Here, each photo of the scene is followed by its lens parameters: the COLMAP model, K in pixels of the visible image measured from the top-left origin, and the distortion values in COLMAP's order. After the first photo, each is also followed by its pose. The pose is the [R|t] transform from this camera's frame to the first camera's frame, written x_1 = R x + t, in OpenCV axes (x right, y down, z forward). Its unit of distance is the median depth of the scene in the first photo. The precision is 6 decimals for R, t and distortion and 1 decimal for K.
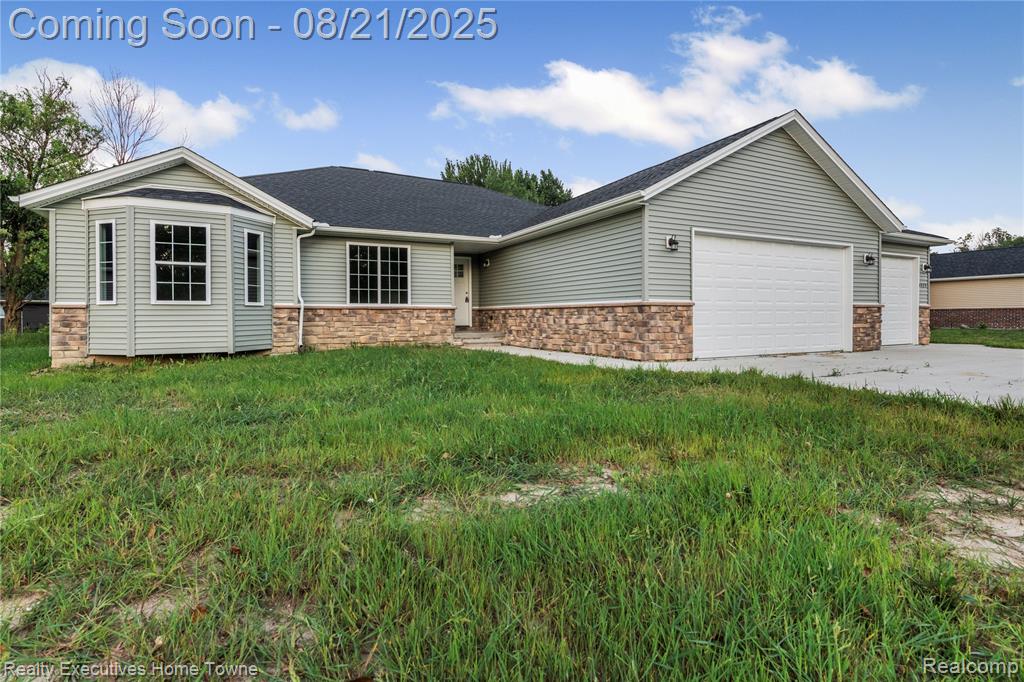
lens RADIAL K [[516.8, 0, 514.6], [0, 516.8, 333.0], [0, 0, 1]] dist [0.005970, 0.000715]
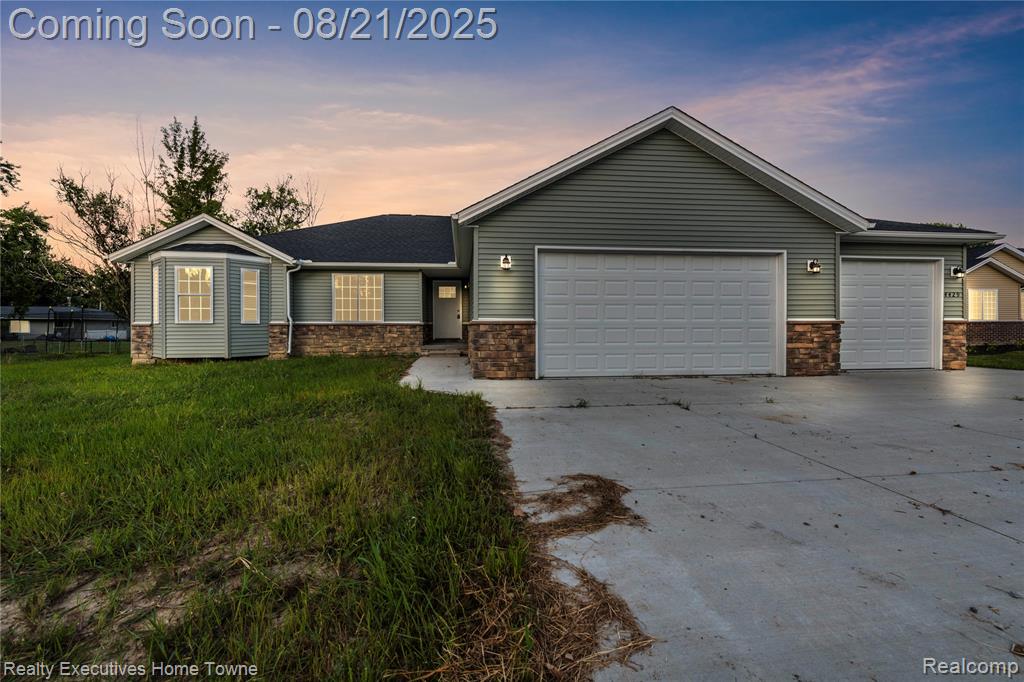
lens RADIAL K [[419.3, 0, 518.1], [0, 419.3, 336.1], [0, 0, 1]] dist [0.009707, -0.000169]
pose [[0.931205, 0.009980, -0.364359, 0.517792], [-0.012819, 0.999903, -0.005375, -0.021275], [0.364270, 0.009675, 0.931243, 0.203330]]
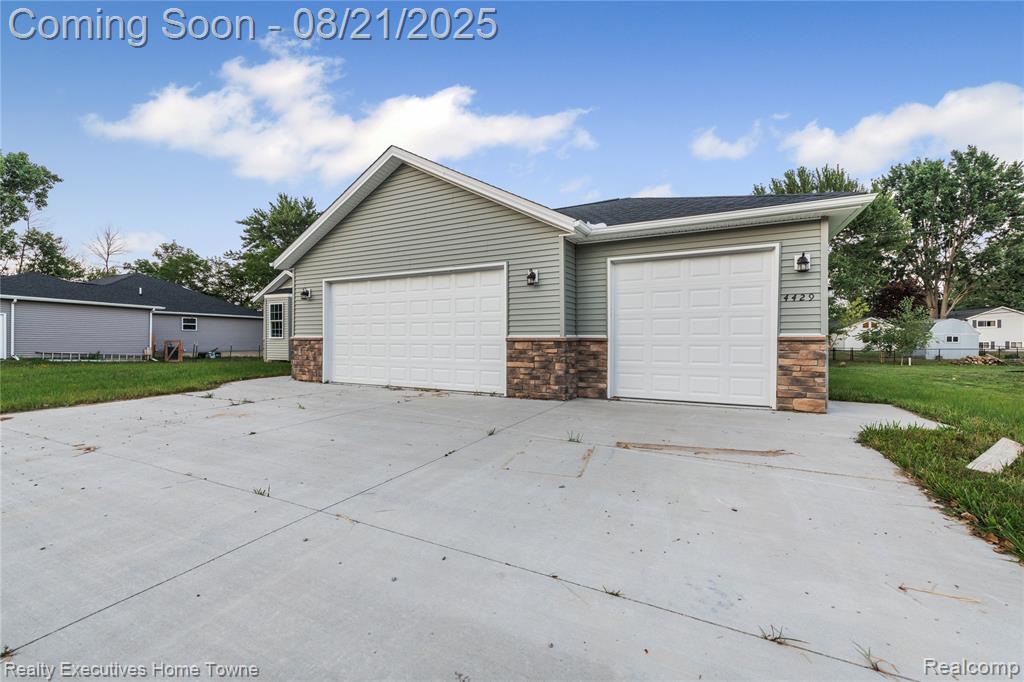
lens RADIAL K [[426.3, 0, 509.5], [0, 426.3, 347.9], [0, 0, 1]] dist [0.024129, -0.000022]
pose [[0.565322, 0.017227, -0.824690, 1.253082], [-0.032503, 0.999471, -0.001403, -0.039961], [0.824230, 0.027599, 0.565583, 0.663275]]
